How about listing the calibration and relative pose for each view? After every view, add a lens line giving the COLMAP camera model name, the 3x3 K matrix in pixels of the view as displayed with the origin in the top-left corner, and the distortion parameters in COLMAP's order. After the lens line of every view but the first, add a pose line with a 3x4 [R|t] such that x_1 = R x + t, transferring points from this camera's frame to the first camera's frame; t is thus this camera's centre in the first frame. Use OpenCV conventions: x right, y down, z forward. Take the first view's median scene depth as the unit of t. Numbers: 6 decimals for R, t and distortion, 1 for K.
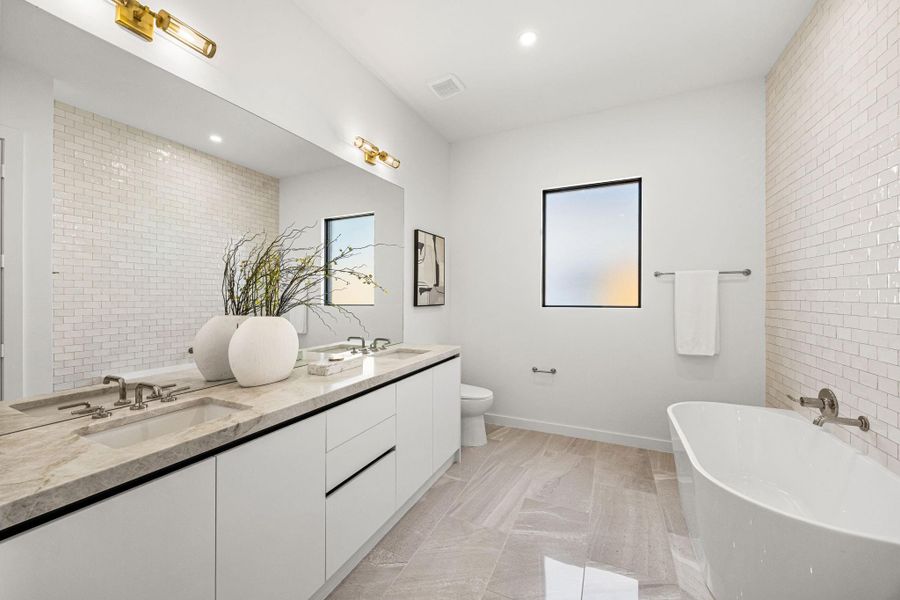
lens RADIAL K [[350.9, 0, 449.3], [0, 350.9, 299.0], [0, 0, 1]] dist [0.001388, -0.000266]
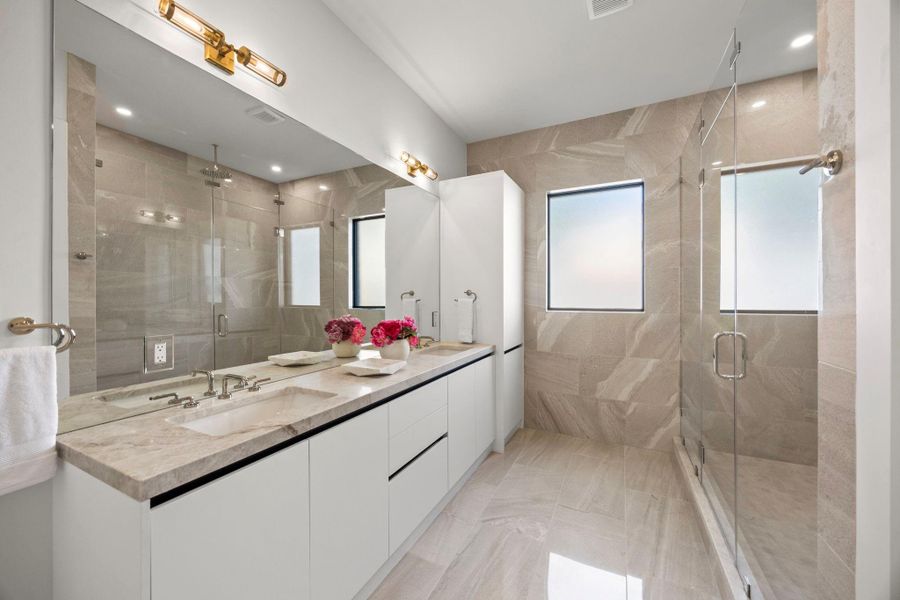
lens RADIAL K [[350.9, 0, 448.5], [0, 350.9, 298.4], [0, 0, 1]] dist [0.001388, -0.000266]
pose [[0.999787, -0.005368, -0.019947, -0.127349], [0.005287, 0.999978, -0.004086, -0.001330], [0.019969, 0.003980, 0.999793, -0.113689]]
